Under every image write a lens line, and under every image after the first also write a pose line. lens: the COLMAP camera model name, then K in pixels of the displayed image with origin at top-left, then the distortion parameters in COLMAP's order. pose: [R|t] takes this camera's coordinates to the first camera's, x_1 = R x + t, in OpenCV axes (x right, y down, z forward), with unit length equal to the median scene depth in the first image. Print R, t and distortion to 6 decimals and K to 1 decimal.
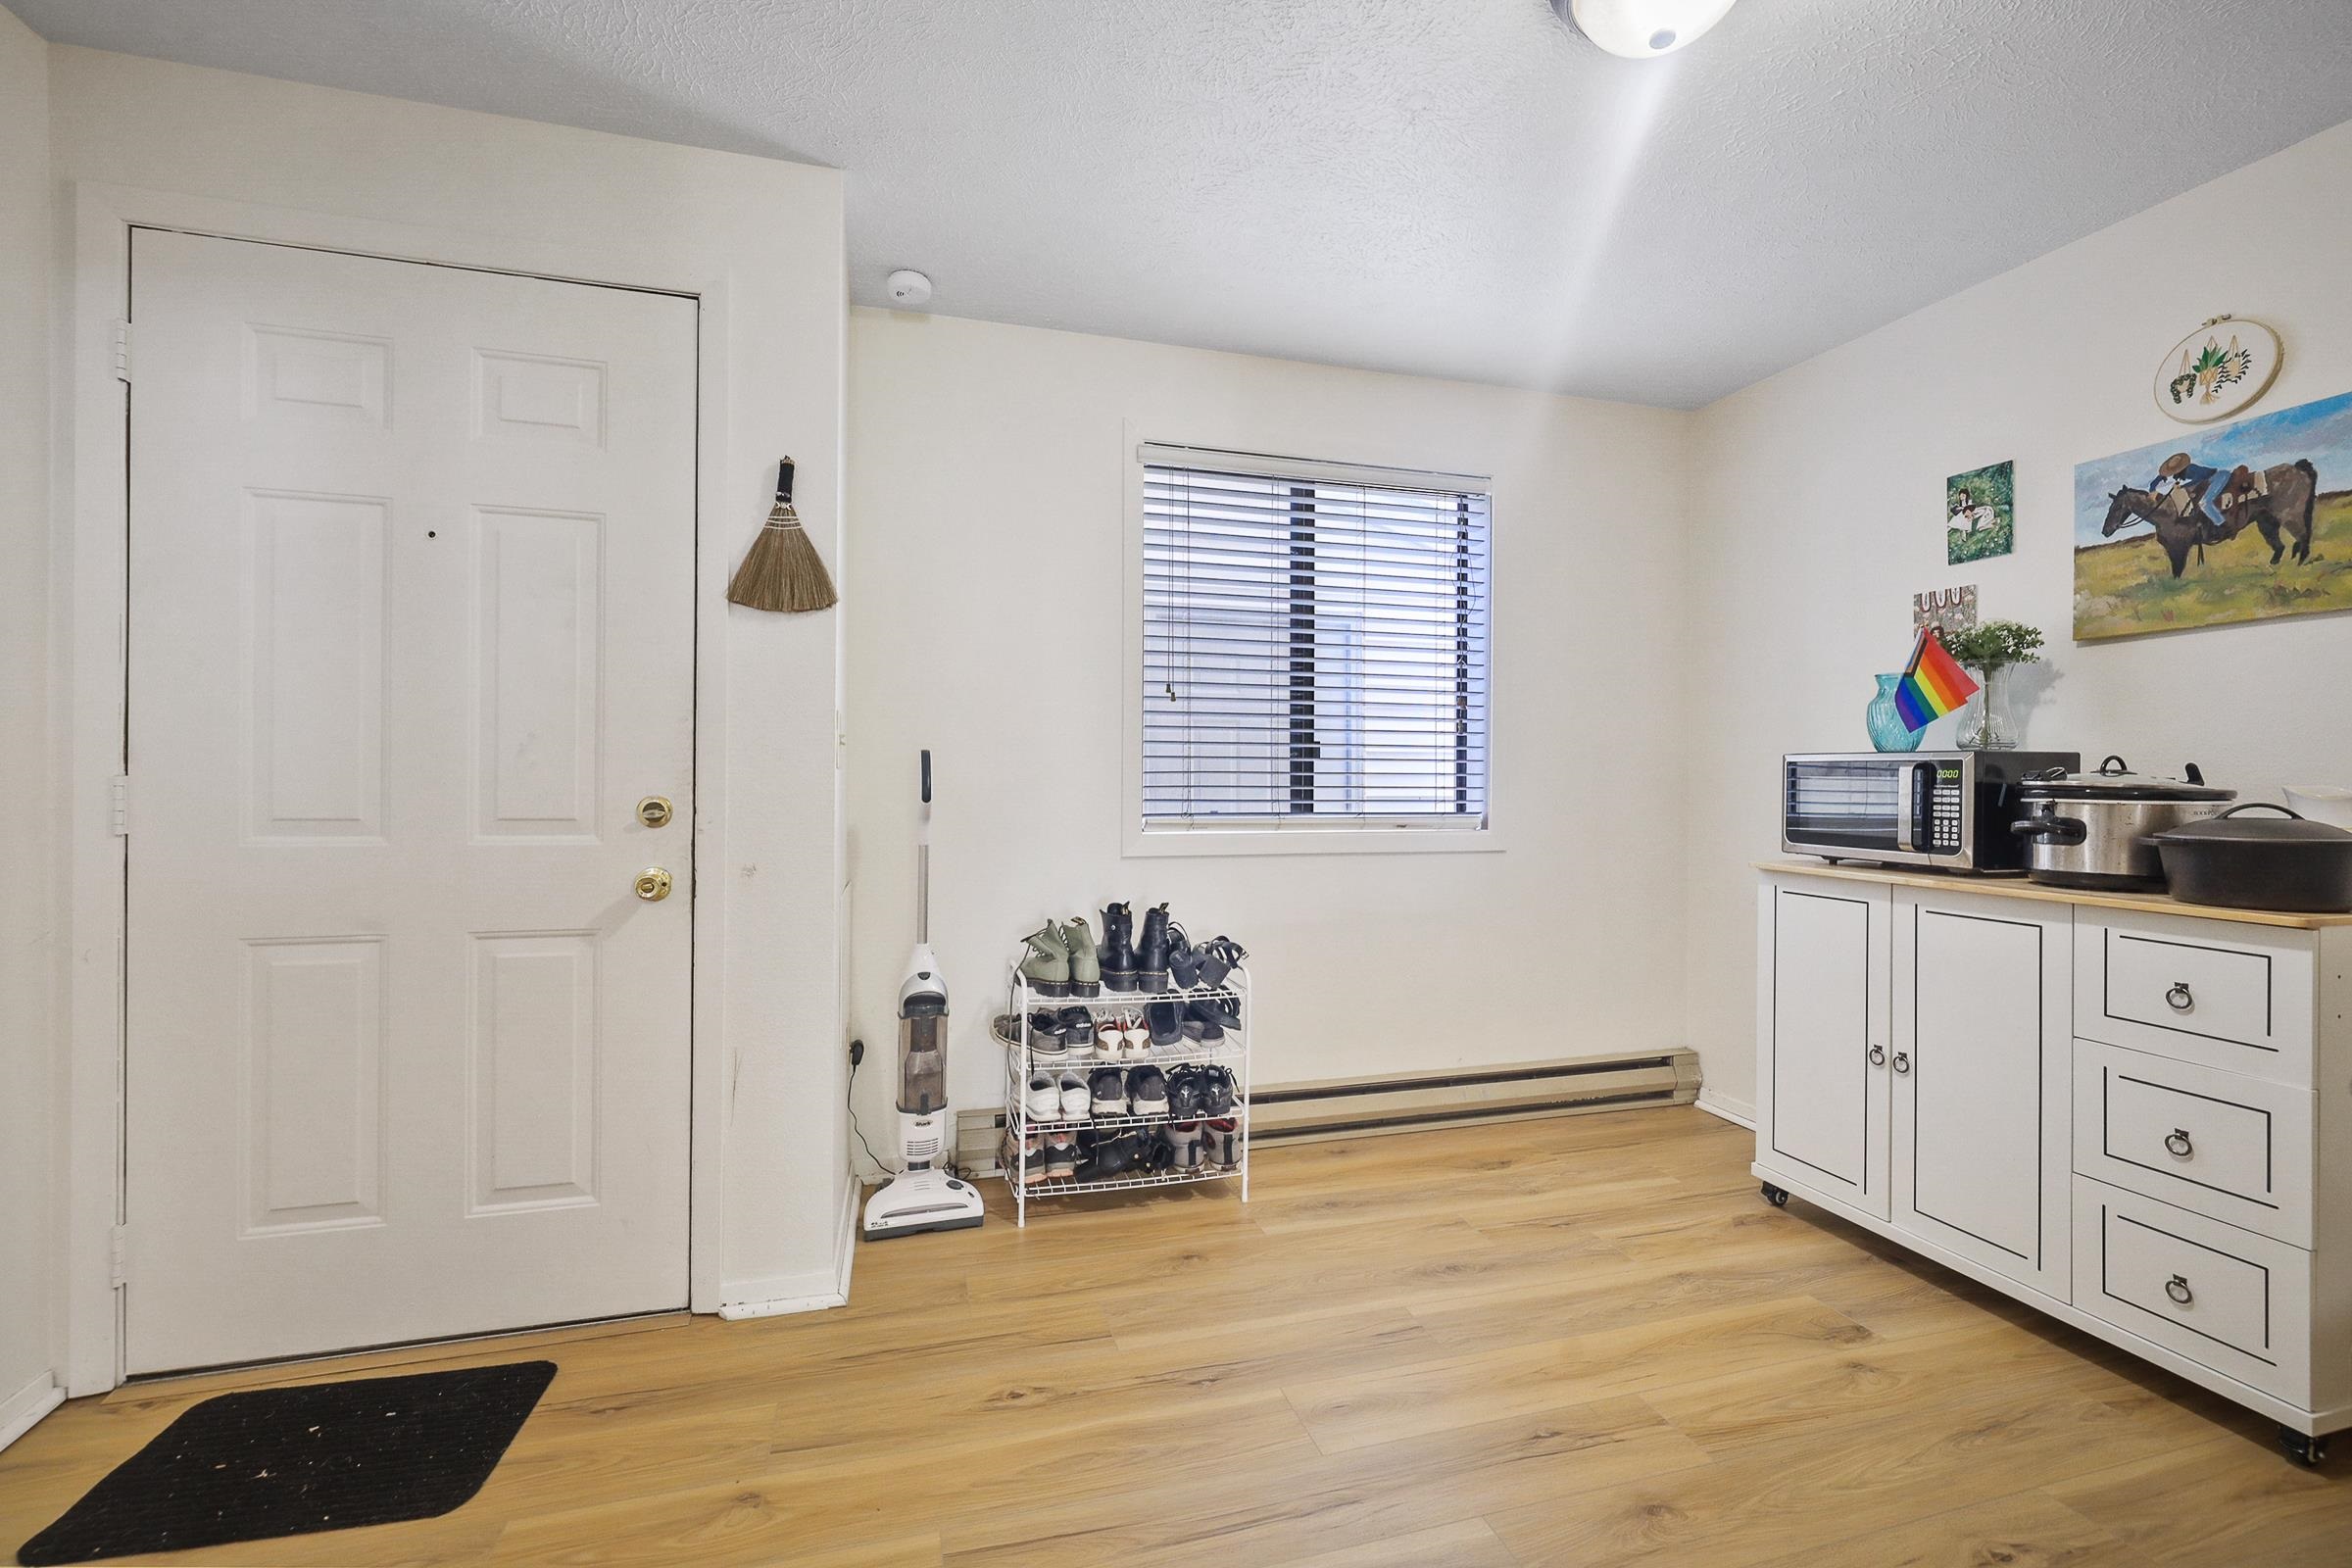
lens RADIAL K [[1008.3, 0, 1176.5], [0, 1008.3, 776.4], [0, 0, 1]] dist [0.000880, 0.000160]
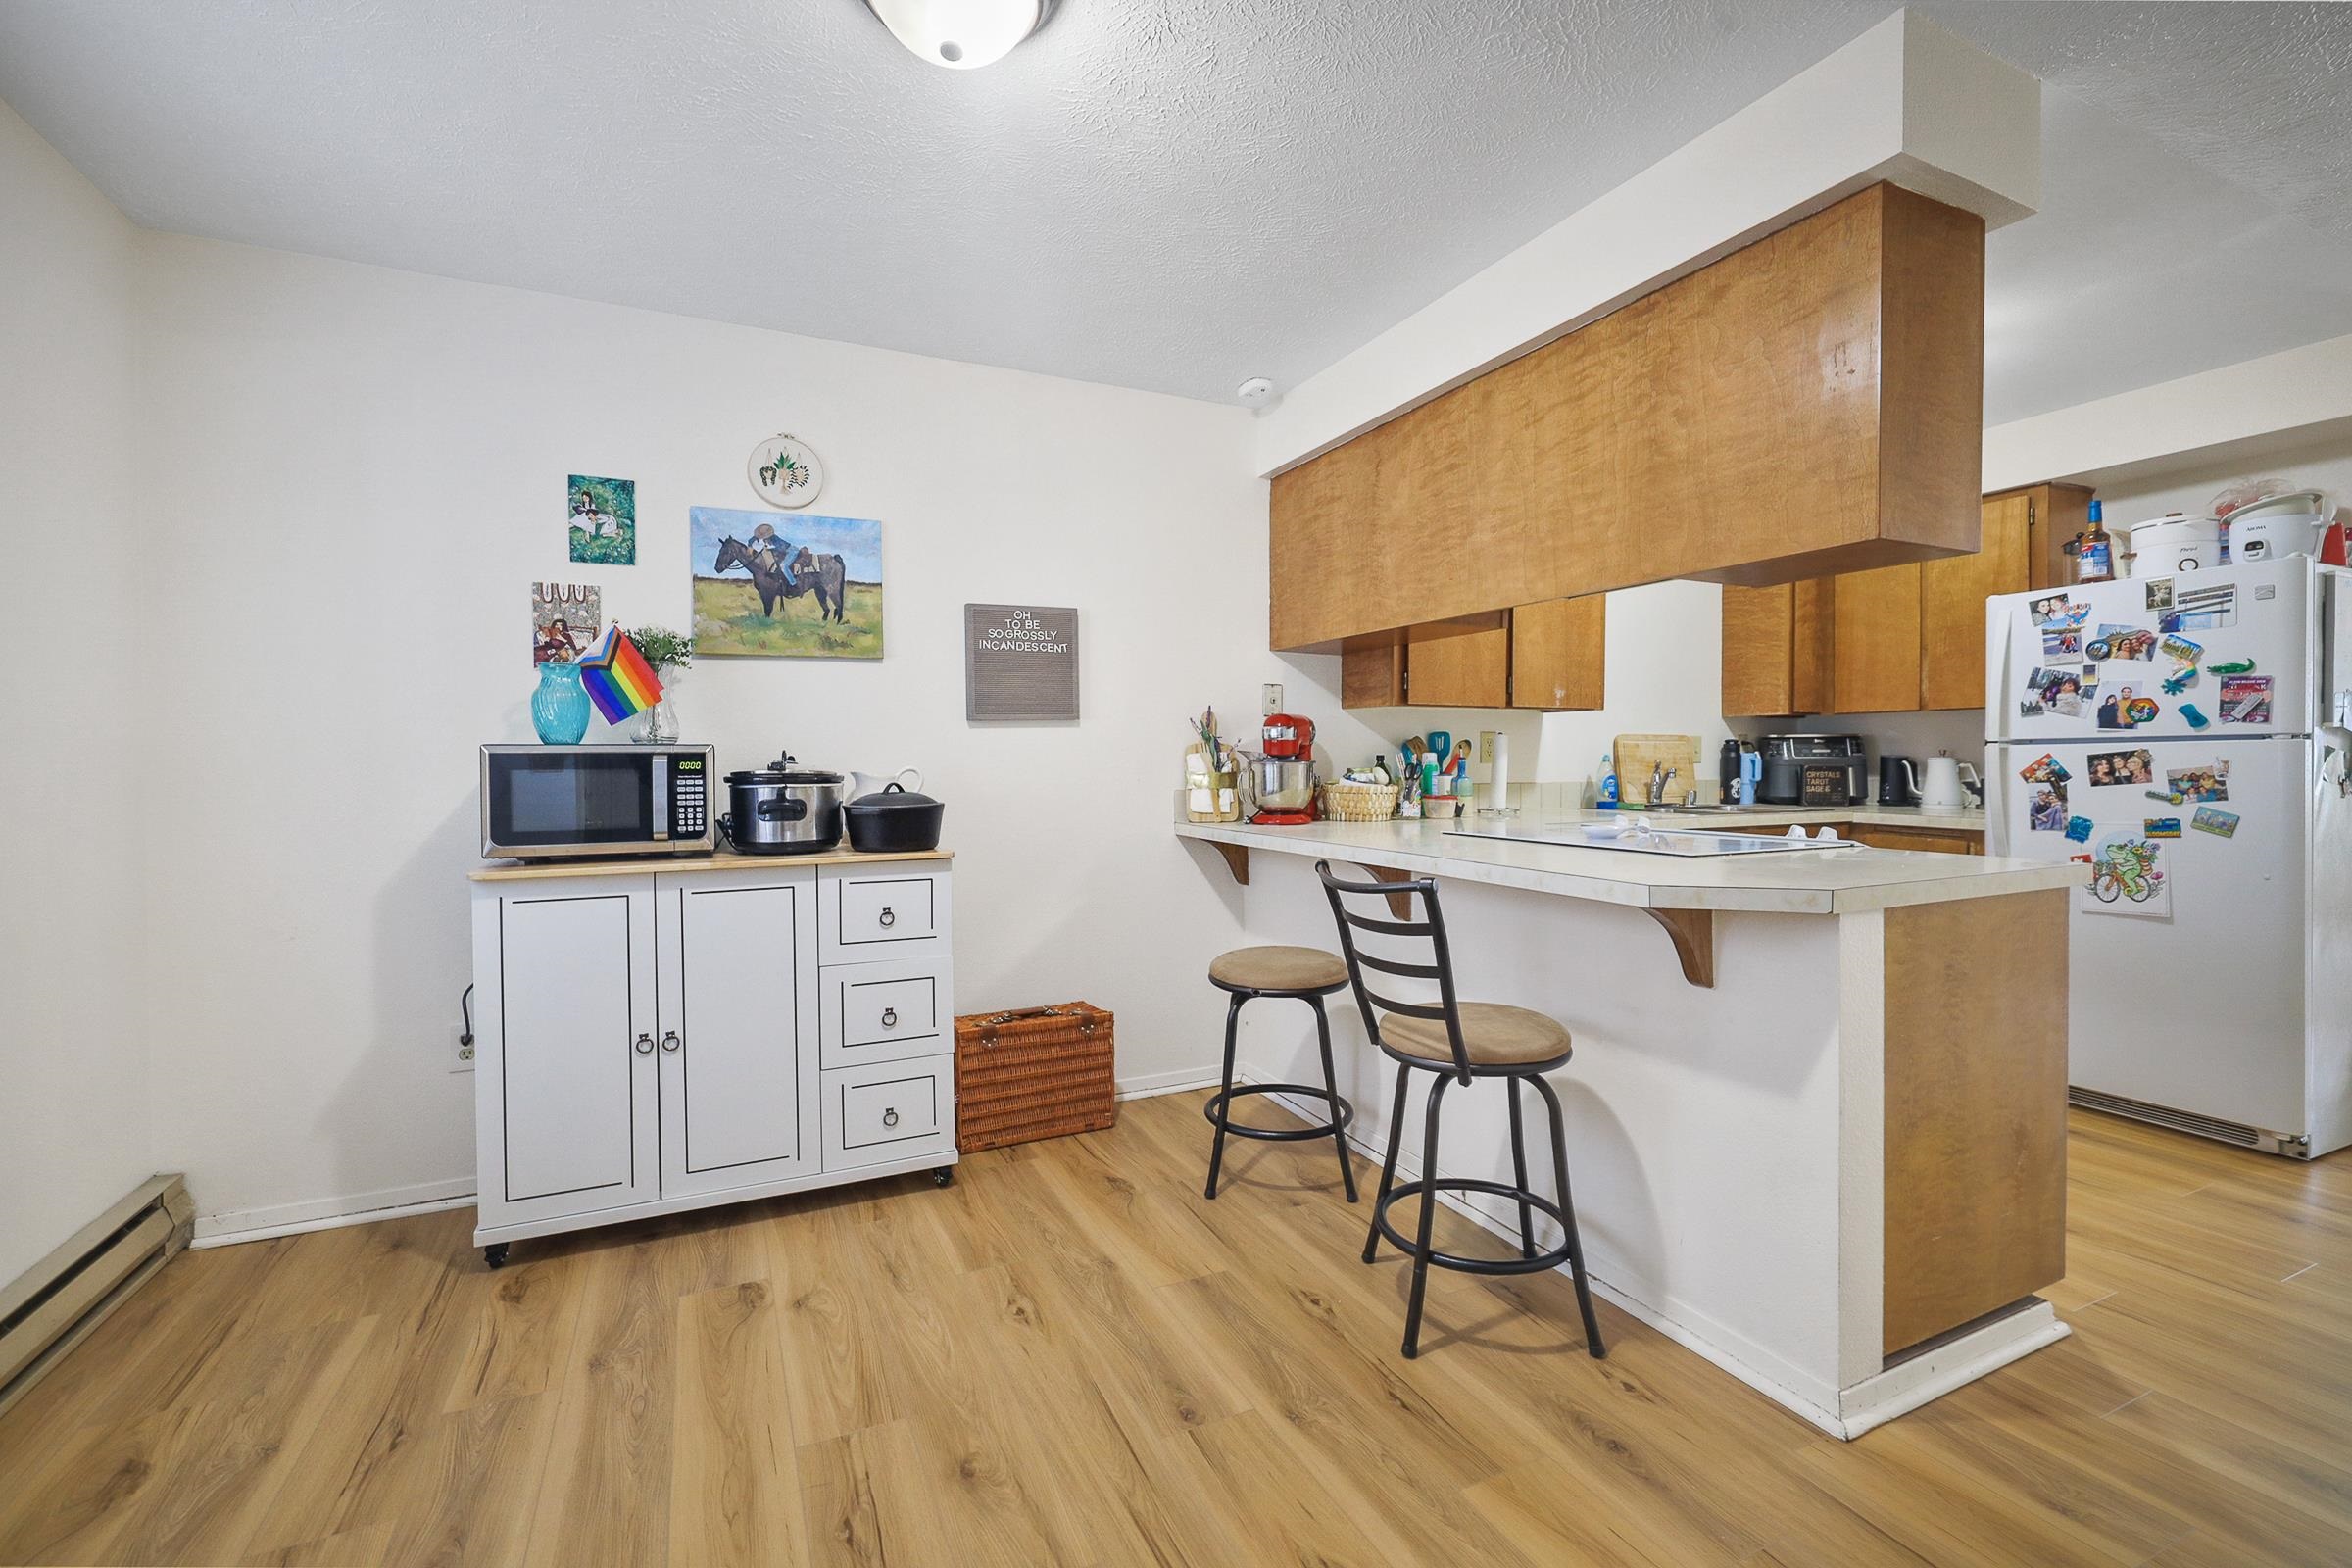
lens RADIAL K [[1008.3, 0, 1176.5], [0, 1008.3, 776.4], [0, 0, 1]] dist [0.000880, 0.000160]
pose [[-0.160013, -0.020573, 0.986901, -0.398912], [0.009472, 0.999705, 0.022376, -0.010135], [-0.987070, 0.012928, -0.159771, 0.651112]]
